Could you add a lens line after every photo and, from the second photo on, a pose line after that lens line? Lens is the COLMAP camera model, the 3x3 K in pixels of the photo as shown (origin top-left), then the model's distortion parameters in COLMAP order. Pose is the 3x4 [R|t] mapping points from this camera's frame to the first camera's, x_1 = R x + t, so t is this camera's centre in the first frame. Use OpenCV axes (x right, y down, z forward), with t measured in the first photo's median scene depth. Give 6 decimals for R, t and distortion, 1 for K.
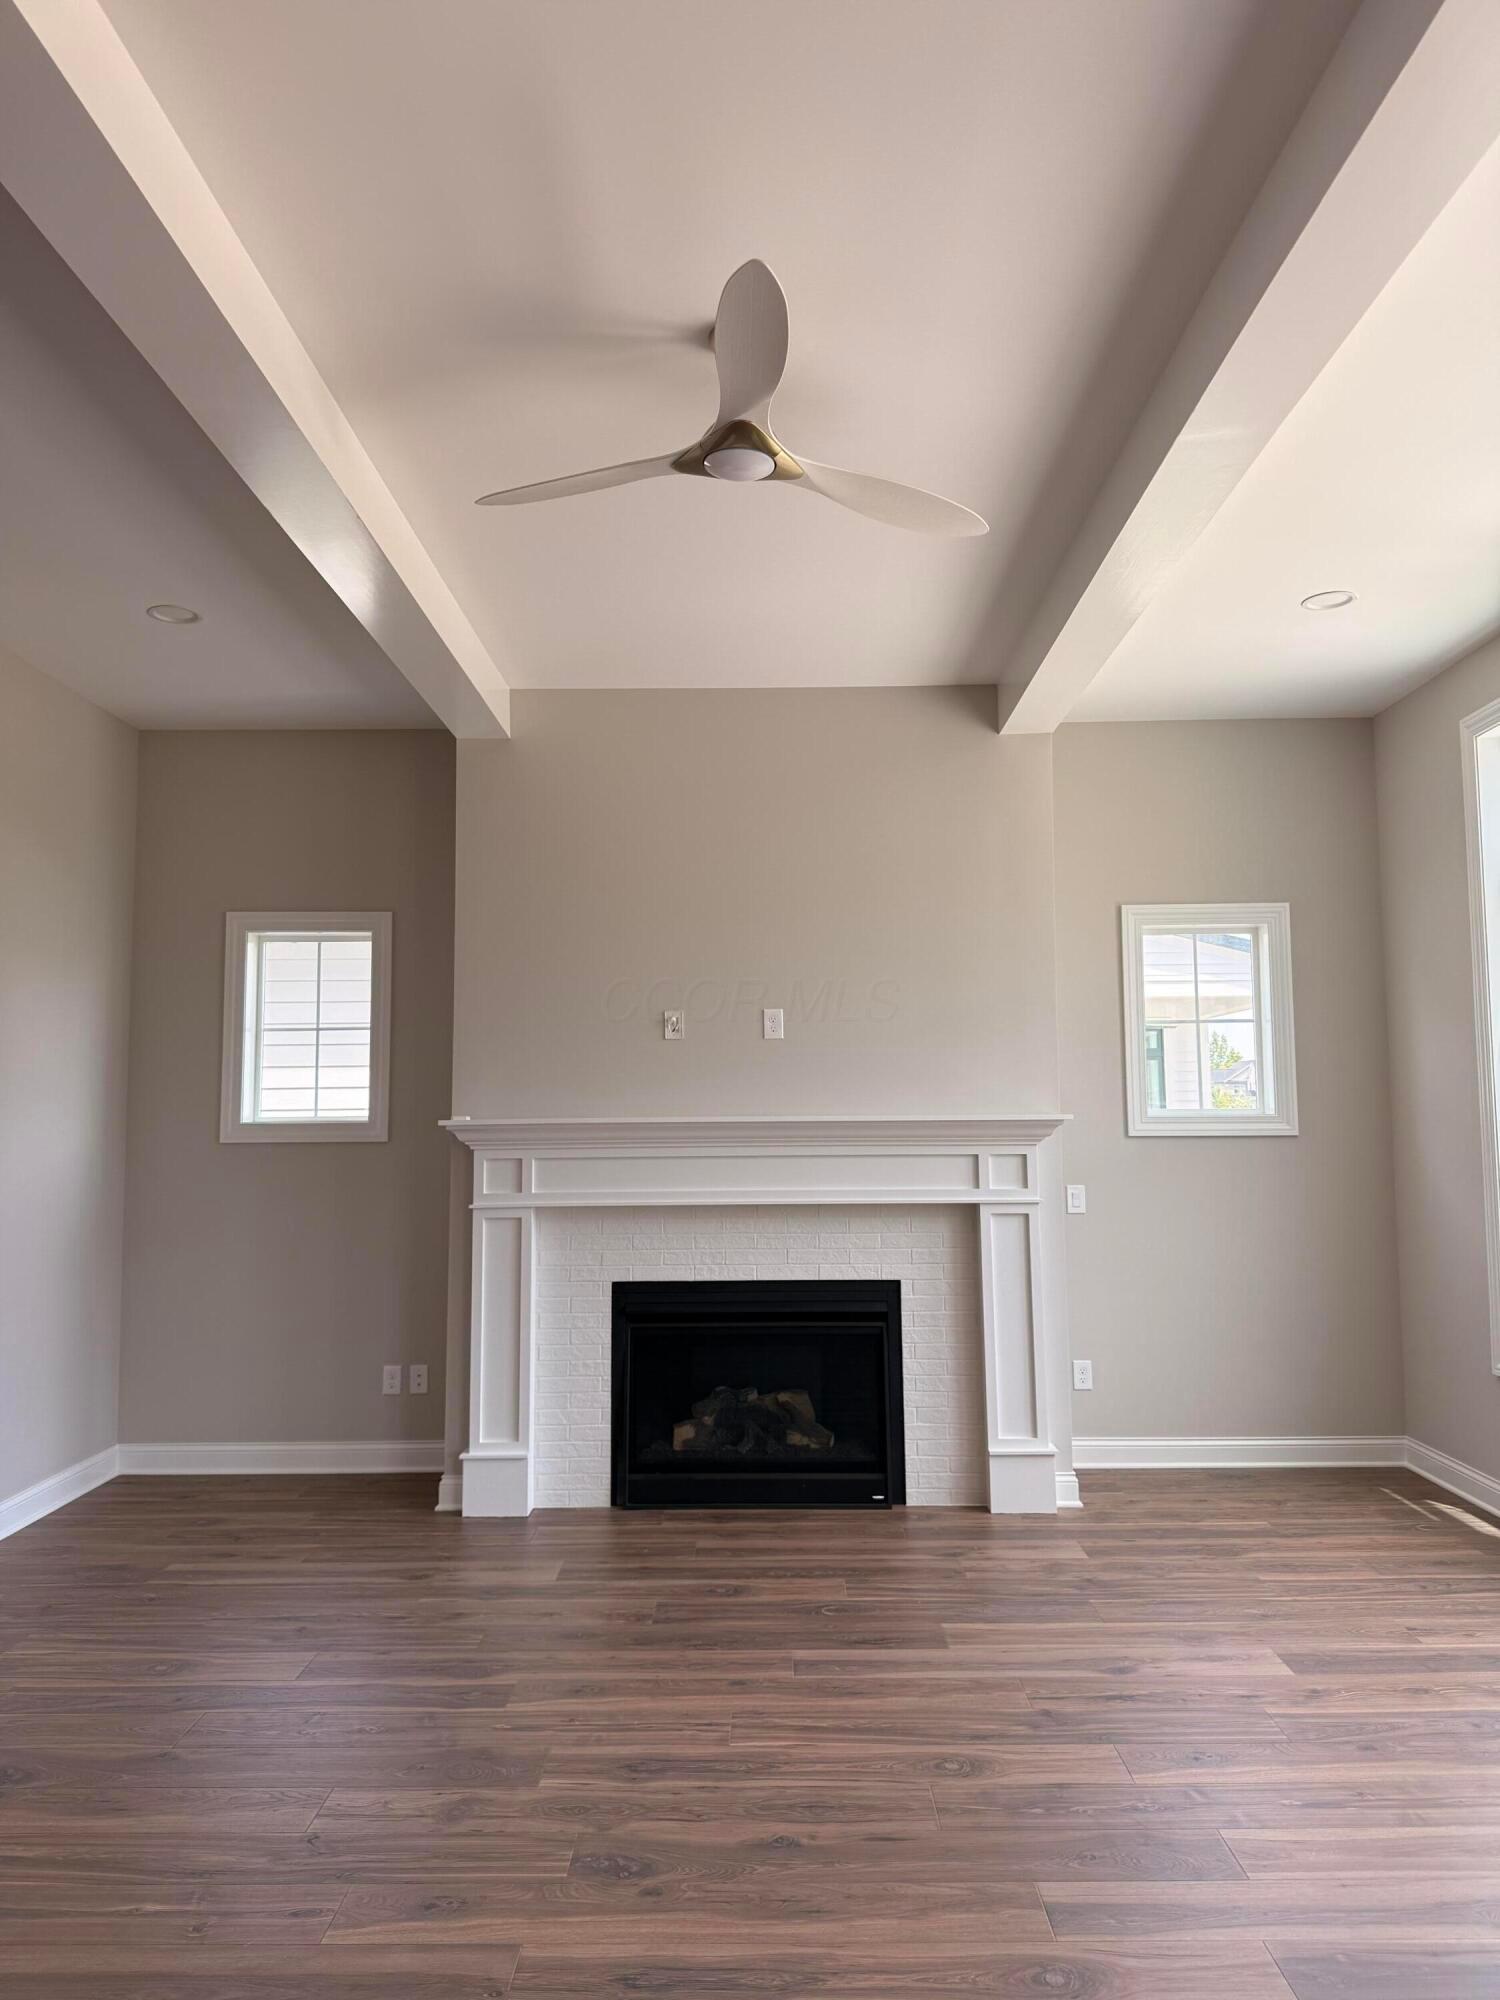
lens RADIAL K [[1404.9, 0, 750.0], [0, 1404.9, 1000.0], [0, 0, 1]] dist [0.125365, -0.231594]
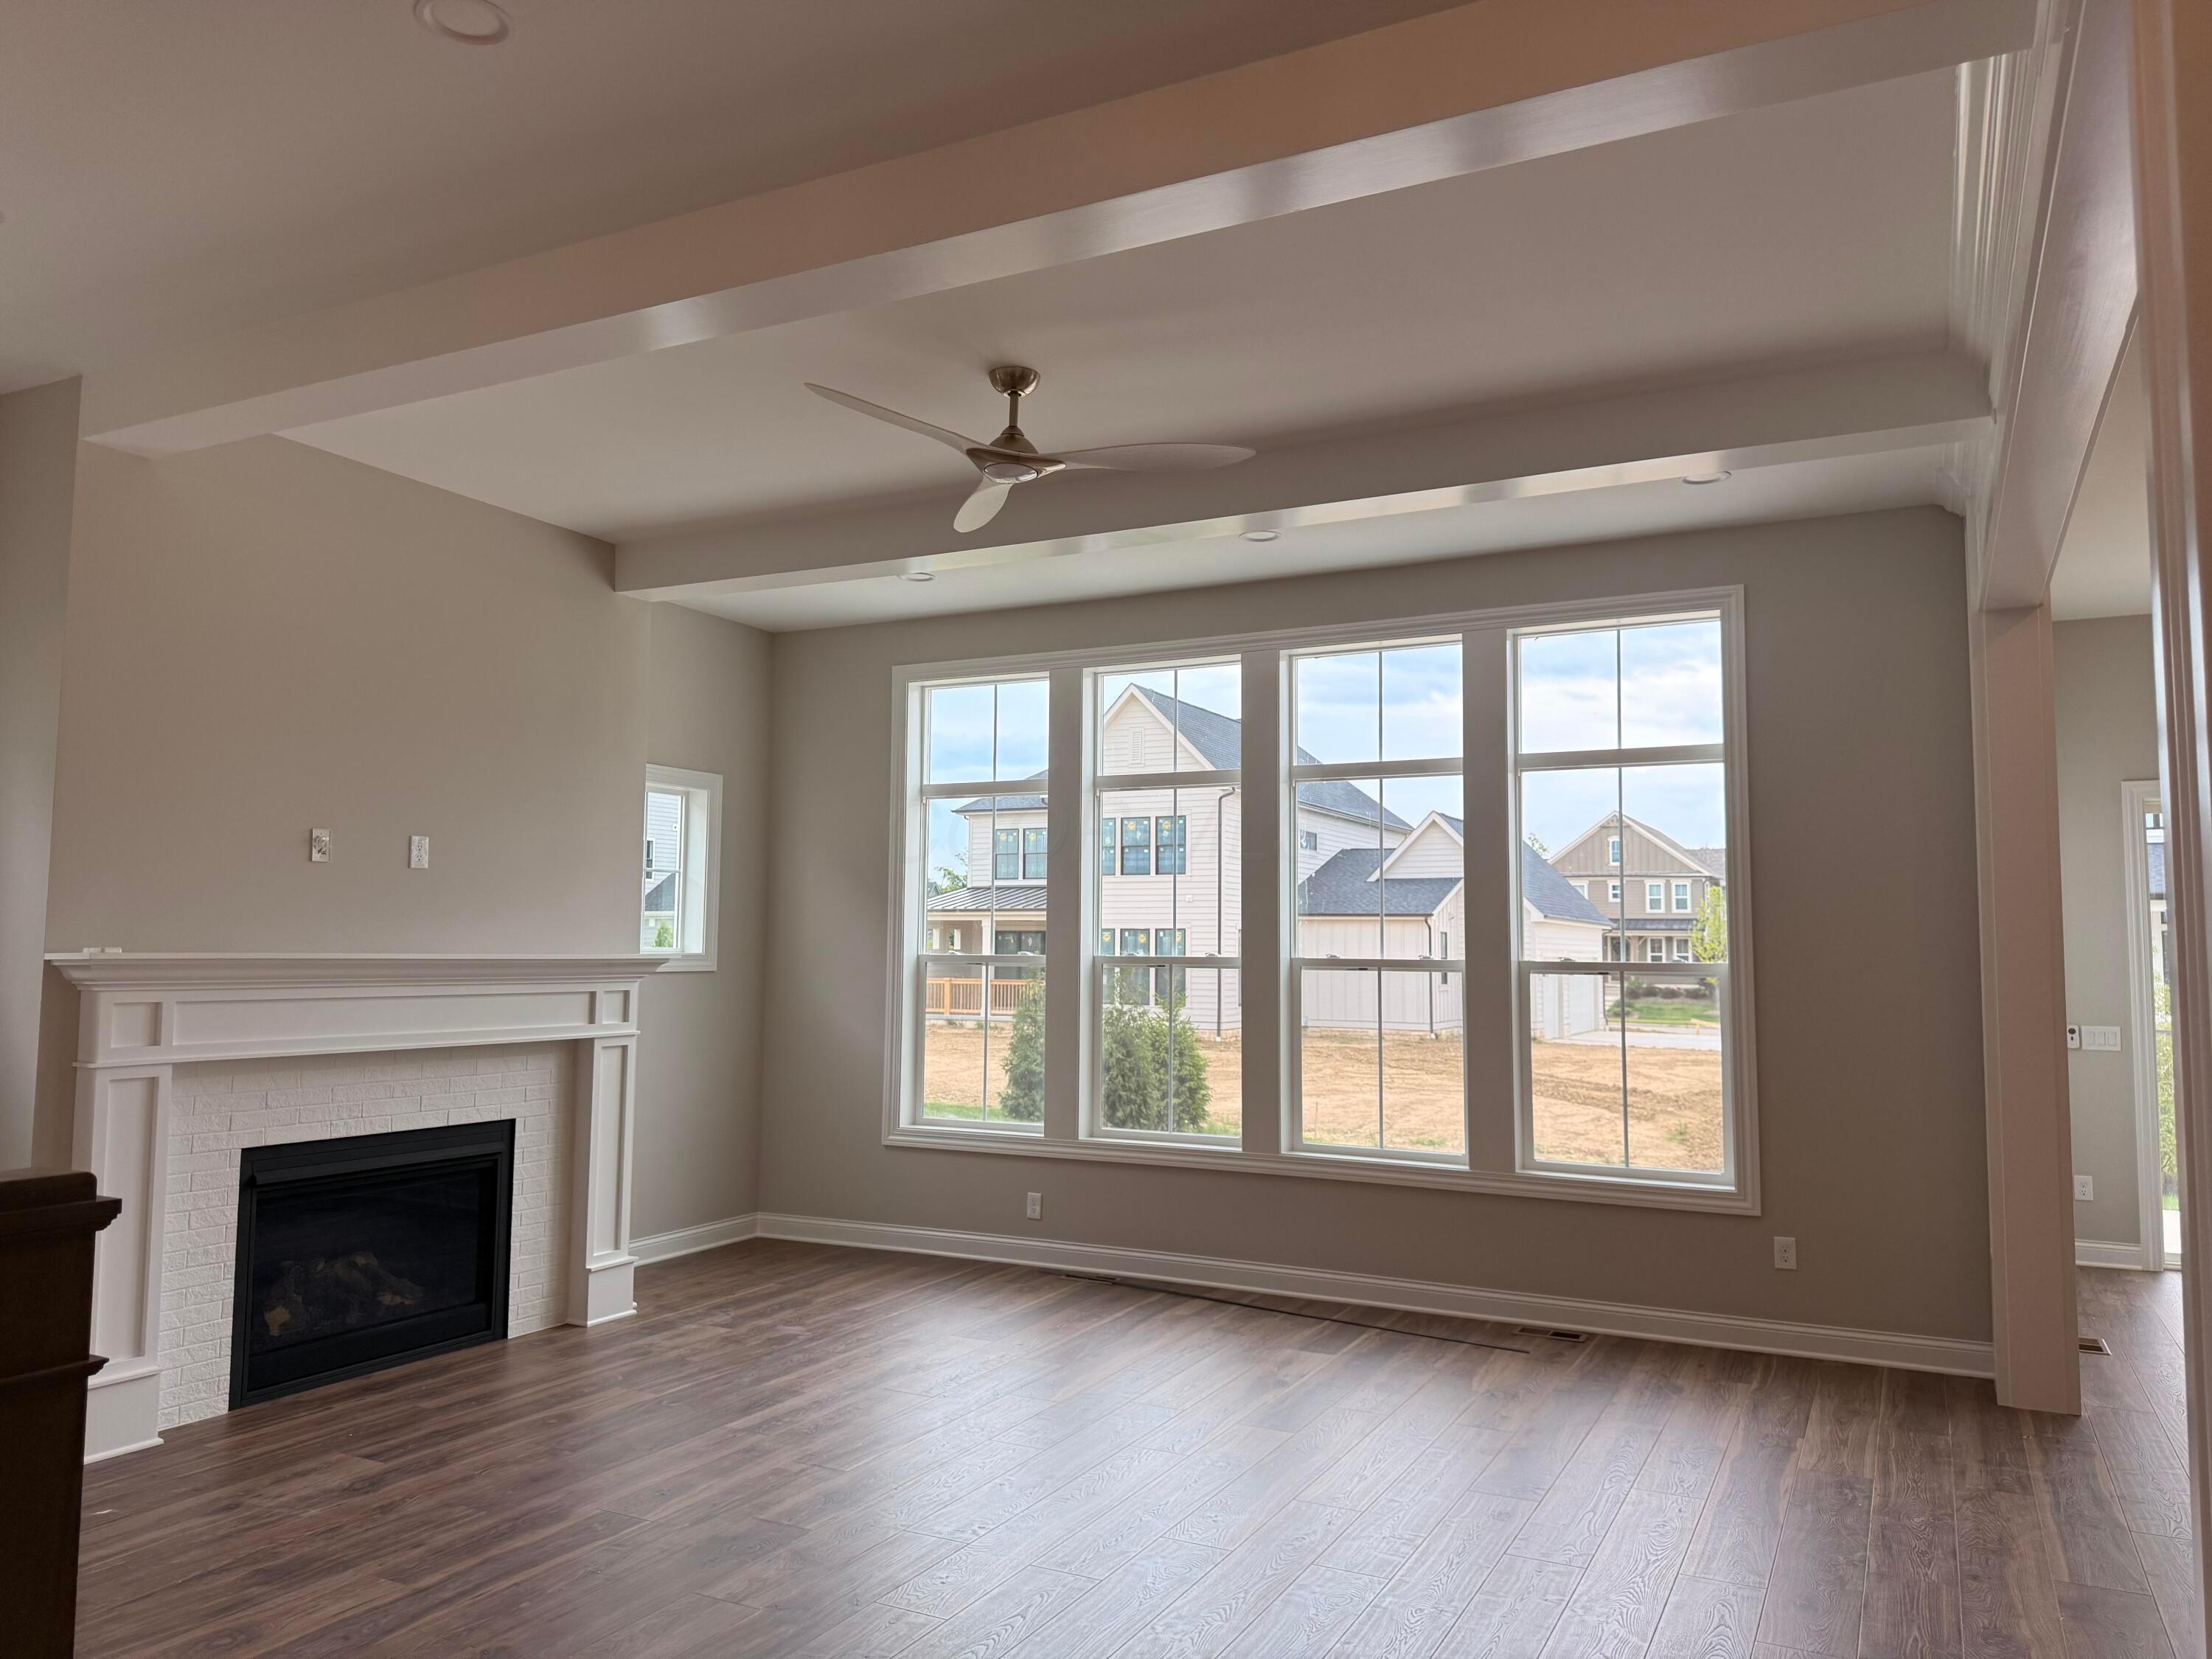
lens RADIAL K [[1553.8, 0, 1101.9], [0, 1553.8, 838.8], [0, 0, 1]] dist [0.125365, -0.231594]
pose [[0.451683, 0.077051, 0.888845, -0.708447], [-0.086265, 0.995368, -0.042448, 0.013283], [-0.887998, -0.057503, 0.456237, 0.135353]]
